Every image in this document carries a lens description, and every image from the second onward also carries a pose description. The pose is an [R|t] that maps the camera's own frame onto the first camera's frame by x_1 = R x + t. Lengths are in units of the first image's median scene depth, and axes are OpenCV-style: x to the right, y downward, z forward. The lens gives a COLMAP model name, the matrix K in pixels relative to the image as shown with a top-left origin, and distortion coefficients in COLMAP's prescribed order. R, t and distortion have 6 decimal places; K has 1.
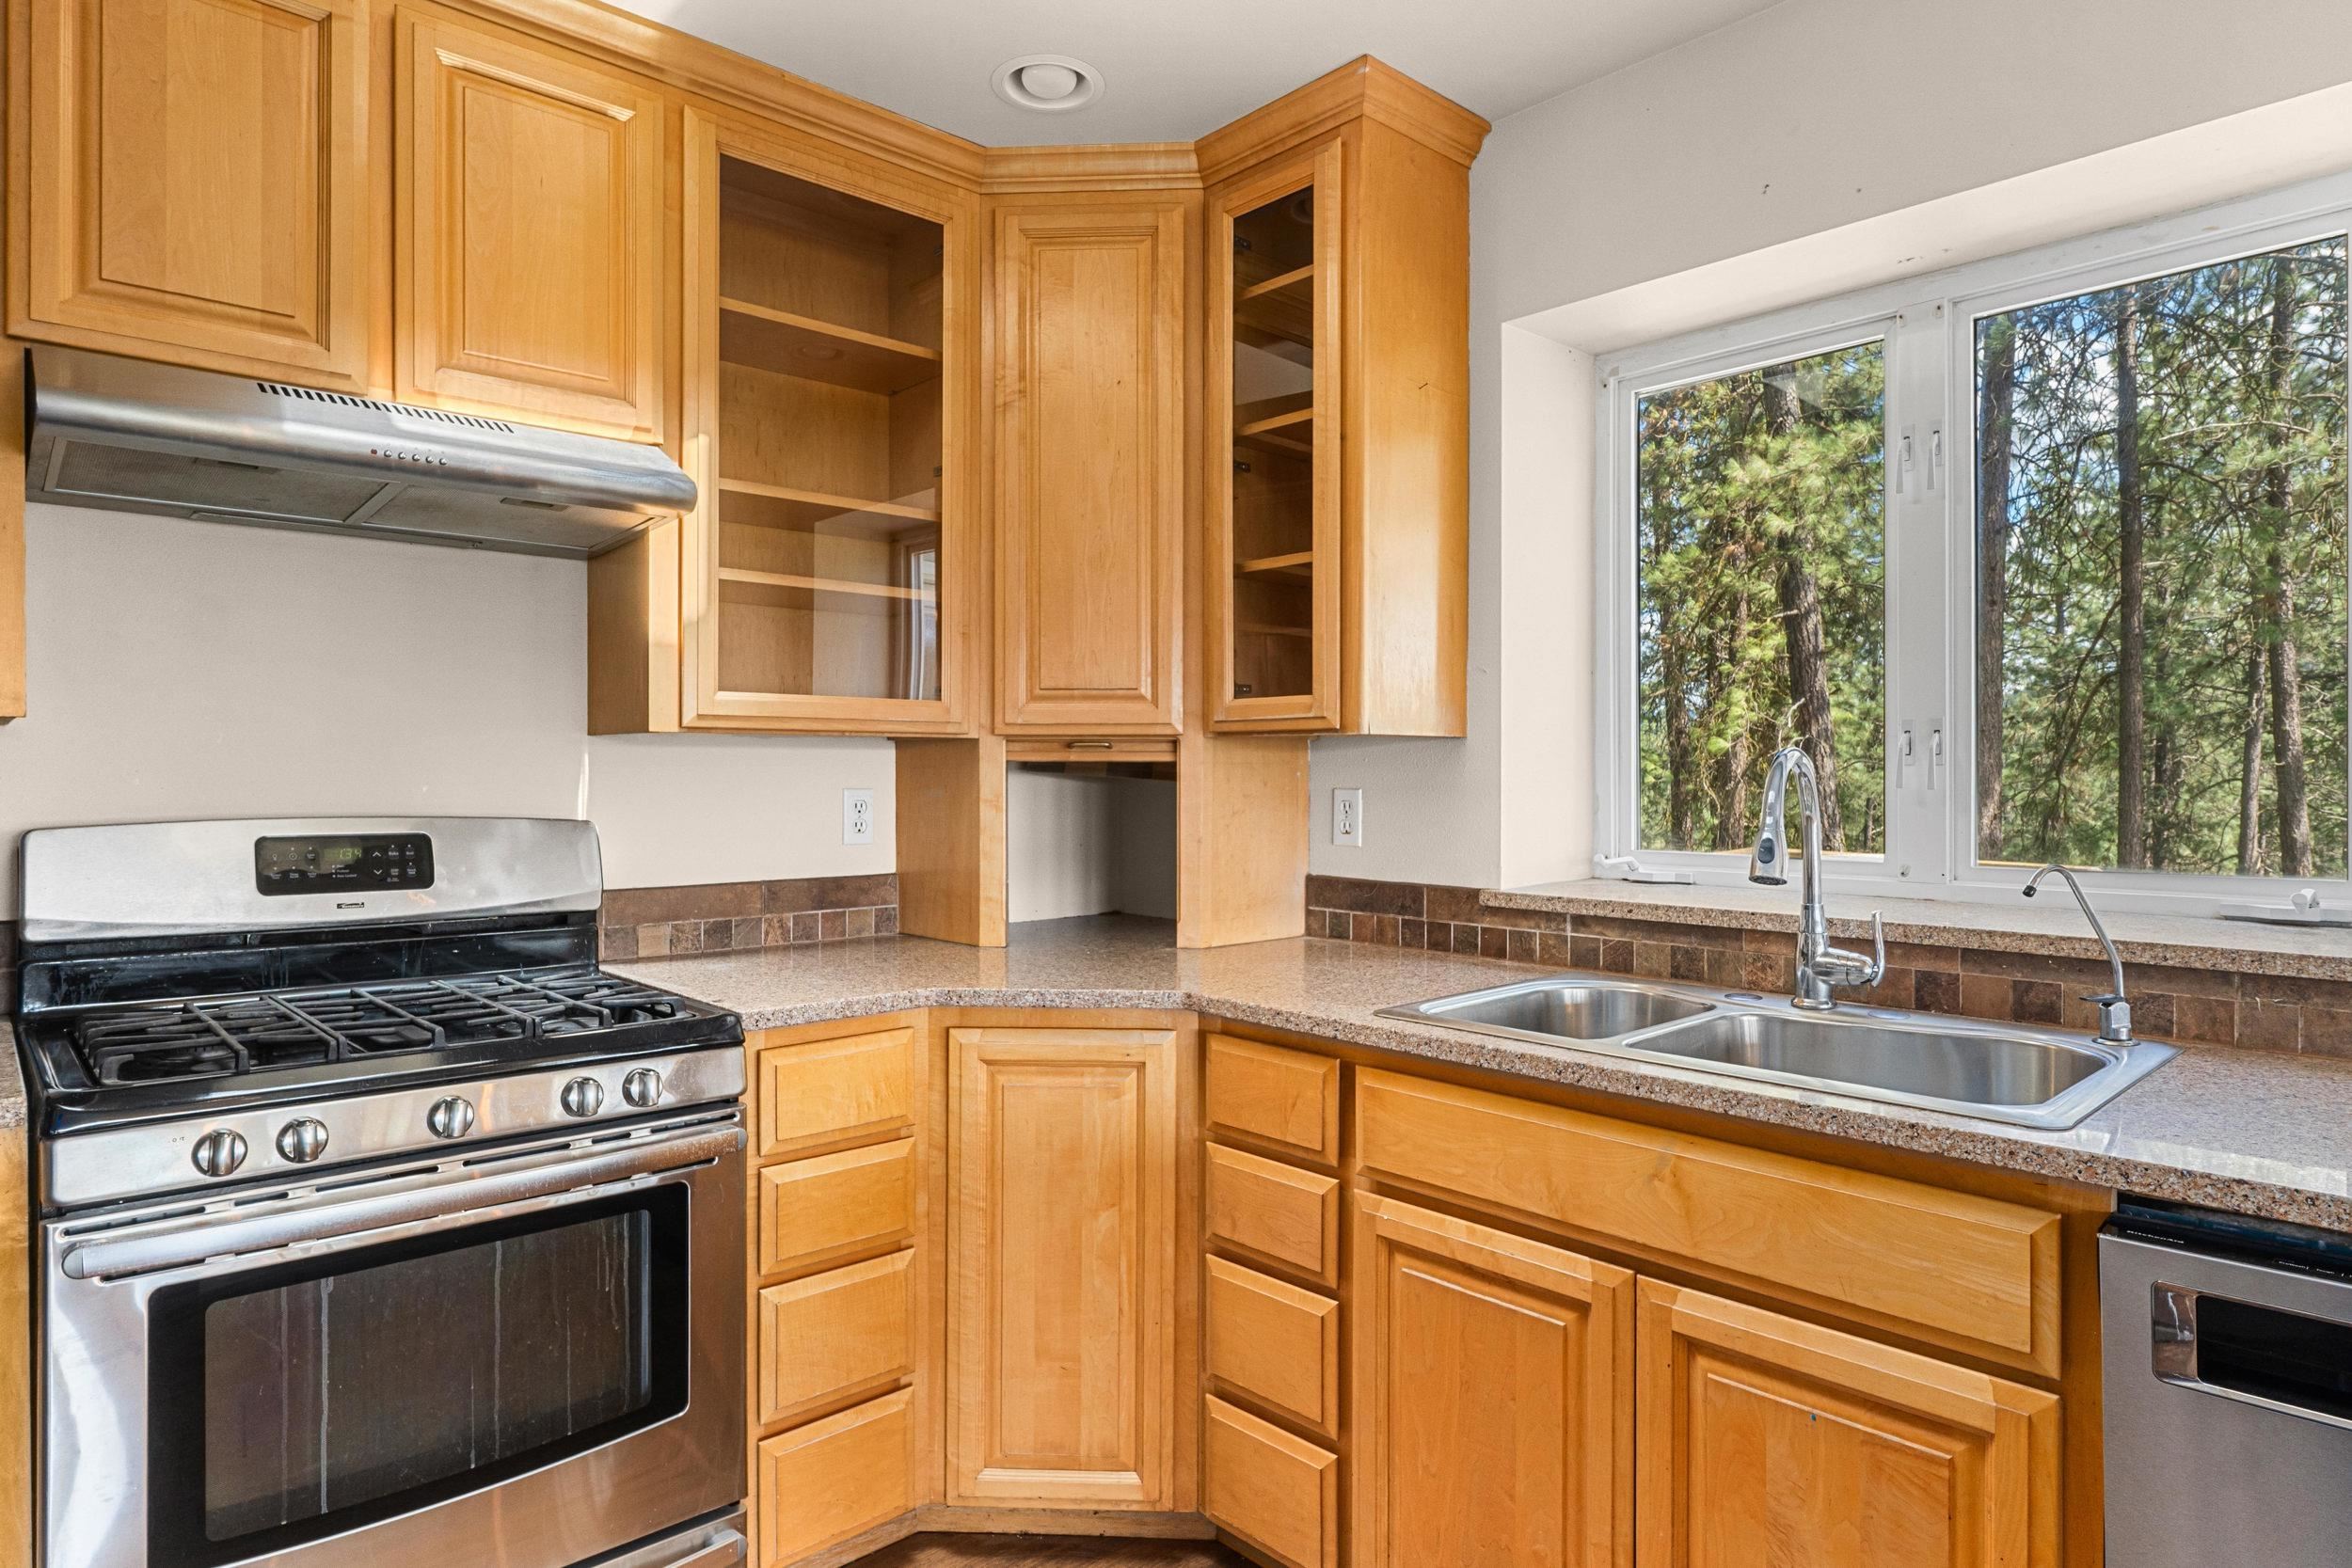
lens RADIAL K [[1334.3, 0, 1175.1], [0, 1334.3, 776.7], [0, 0, 1]] dist [-0.000185, -0.000576]
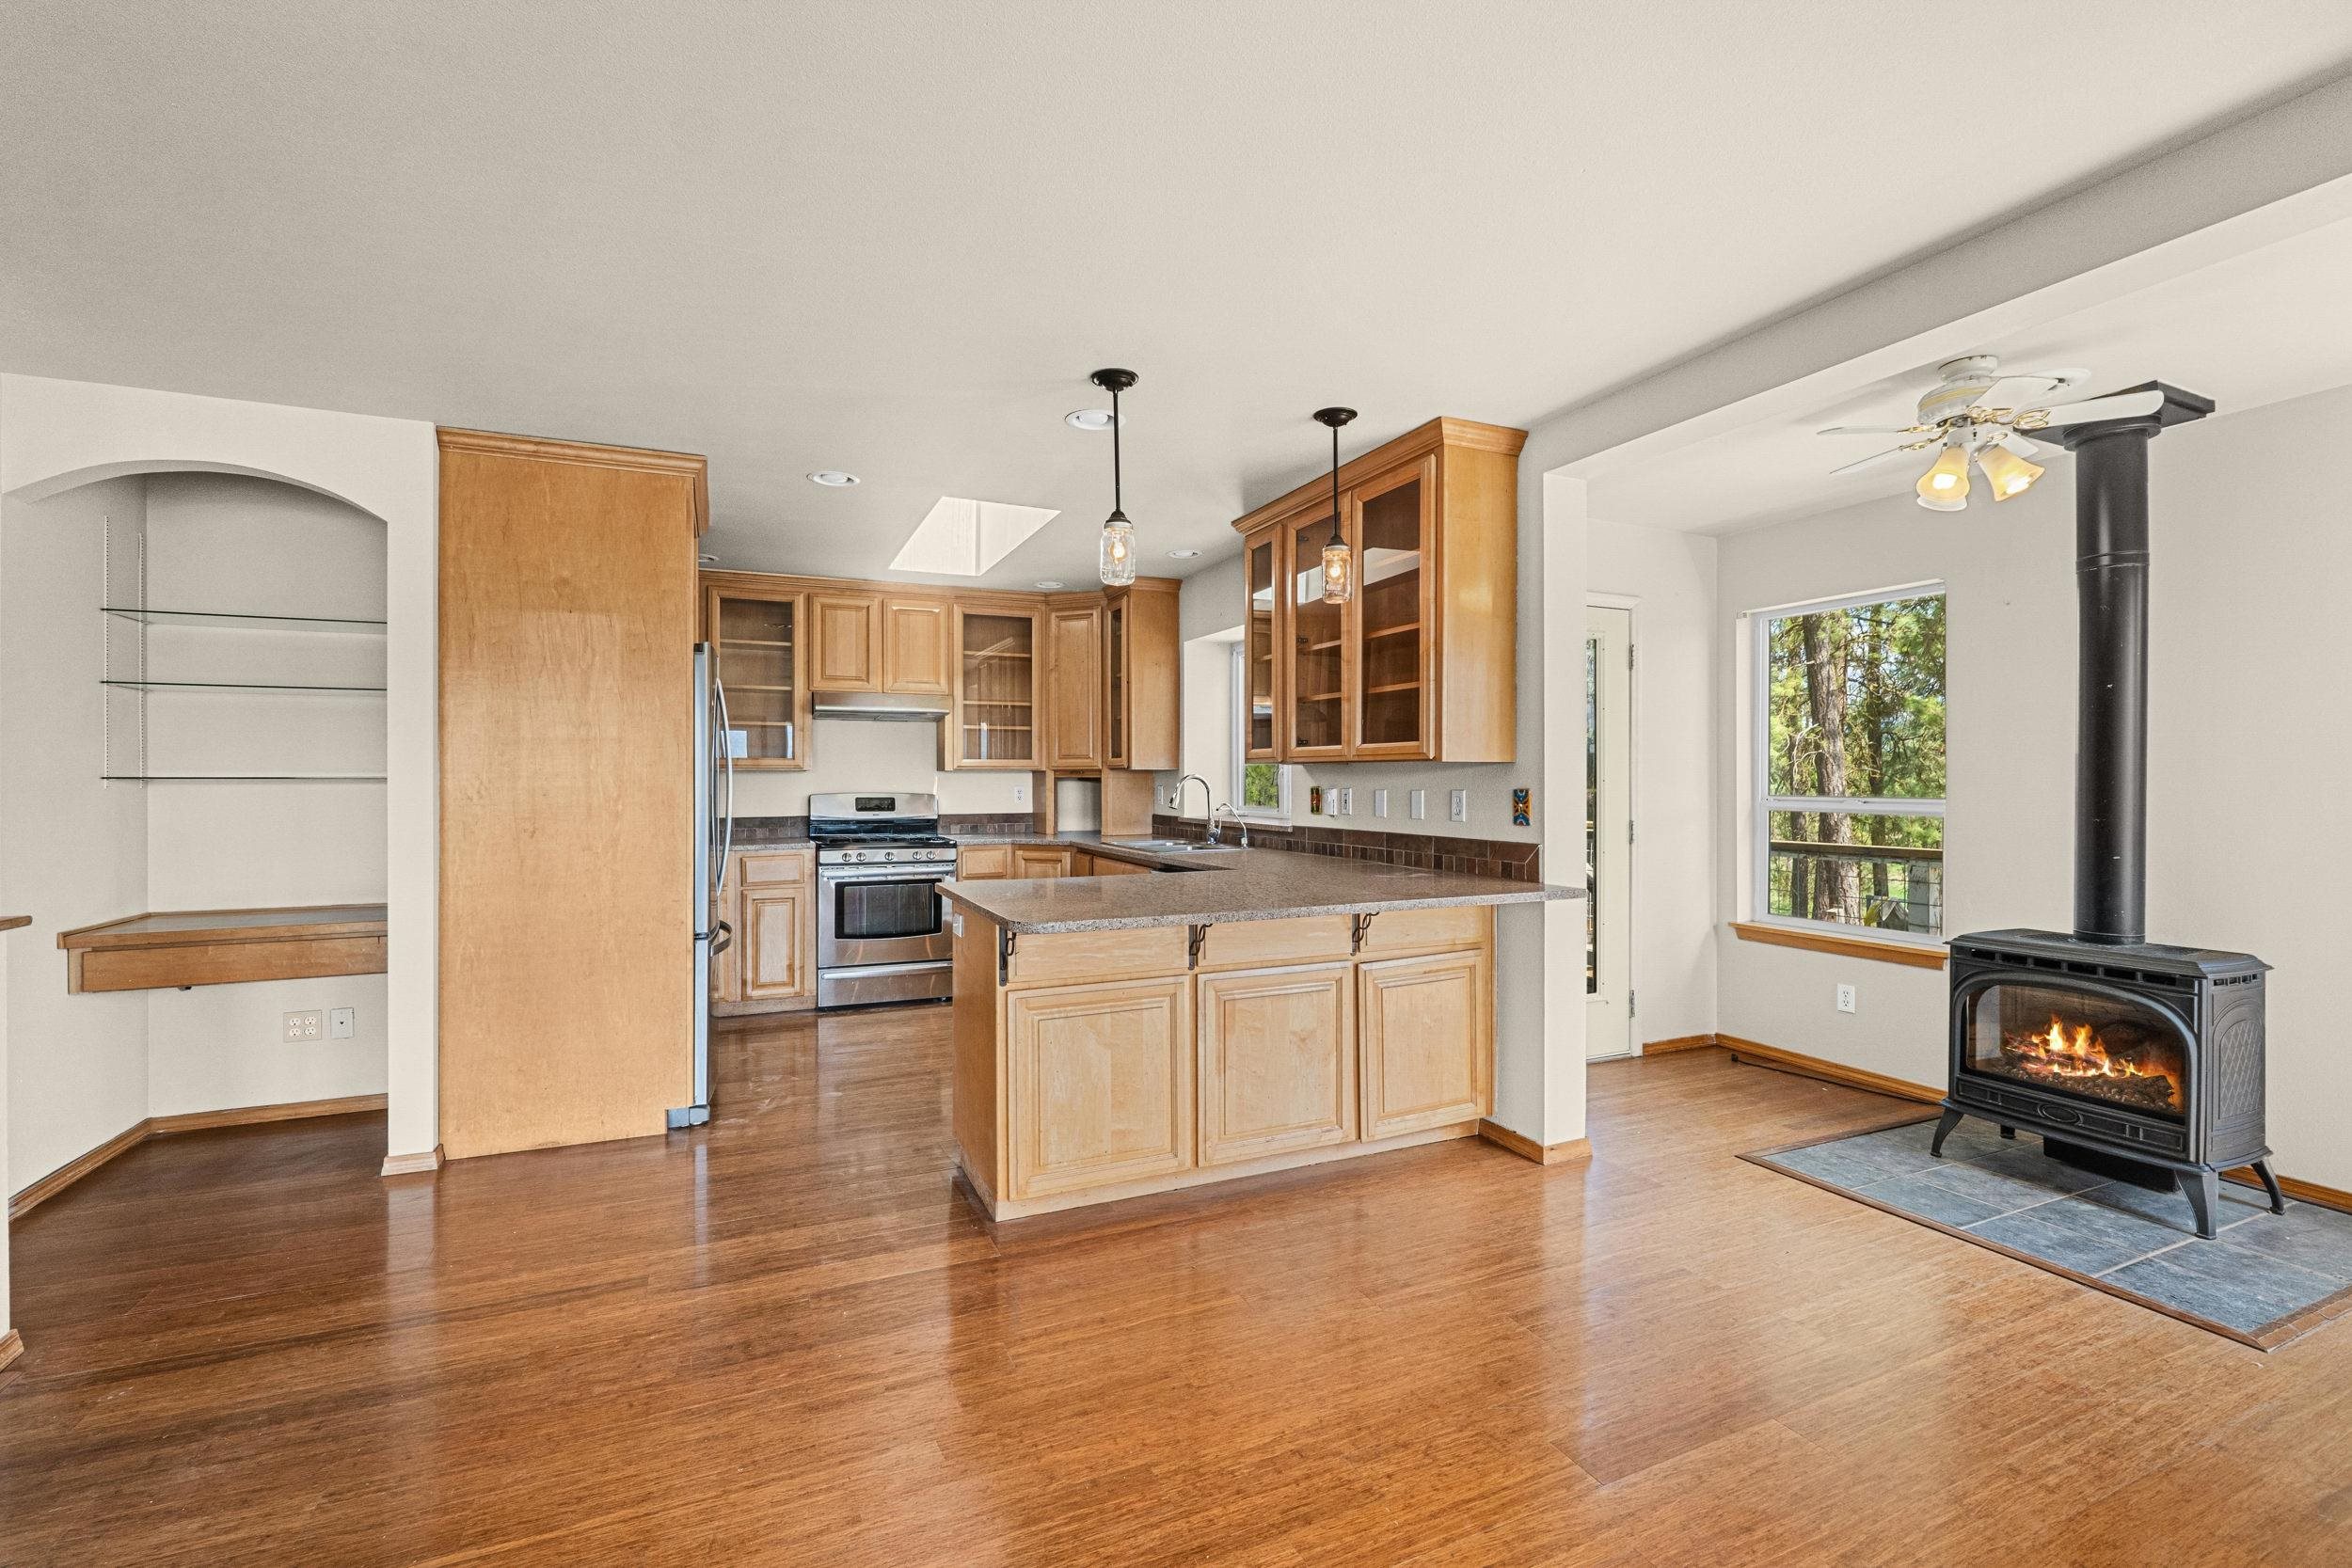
lens RADIAL K [[981.6, 0, 1170.8], [0, 981.6, 782.1], [0, 0, 1]] dist [-0.005040, -0.000509]
pose [[0.950009, -0.001554, -0.312218, 1.026707], [0.002067, 0.999997, 0.001313, -0.003342], [0.312215, -0.001893, 0.950010, -1.368702]]
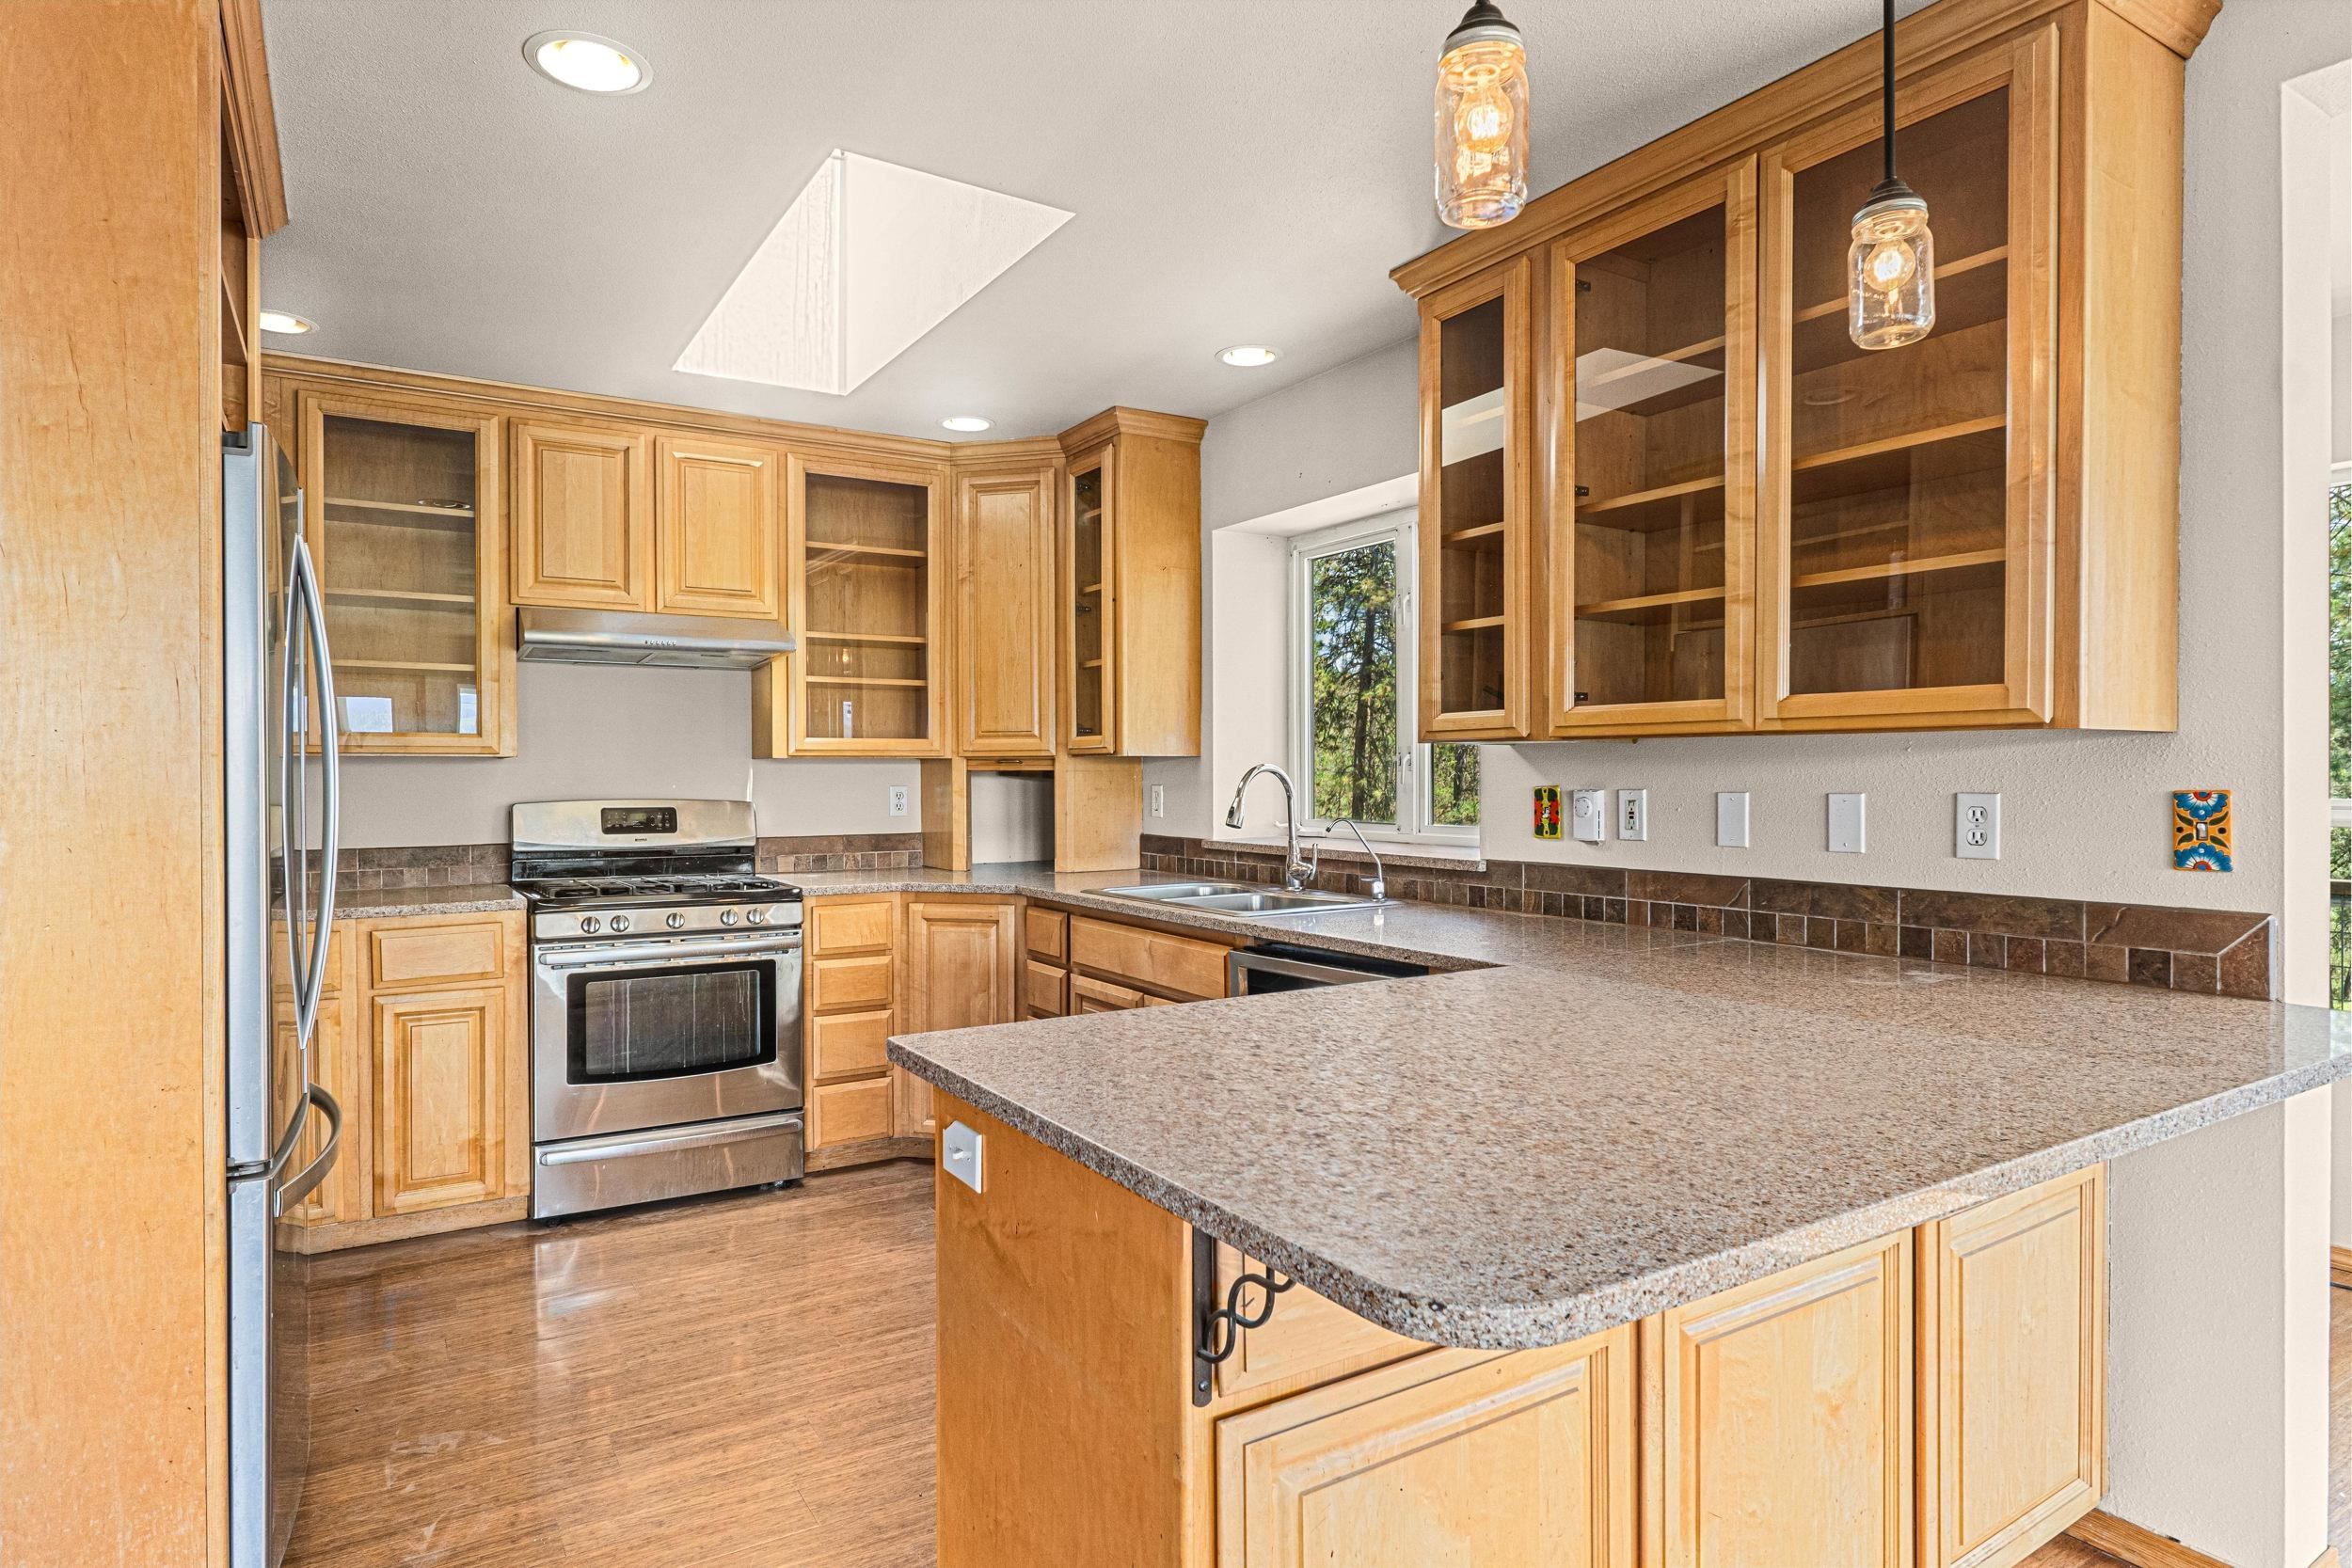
lens RADIAL K [[1288.7, 0, 1176.0], [0, 1288.7, 784.0], [0, 0, 1]] dist [-0.005801, -0.000969]
pose [[0.983754, -0.002867, -0.179499, 0.549360], [0.003962, 0.999976, 0.005745, -0.002448], [0.179478, -0.006362, 0.983741, -0.808393]]
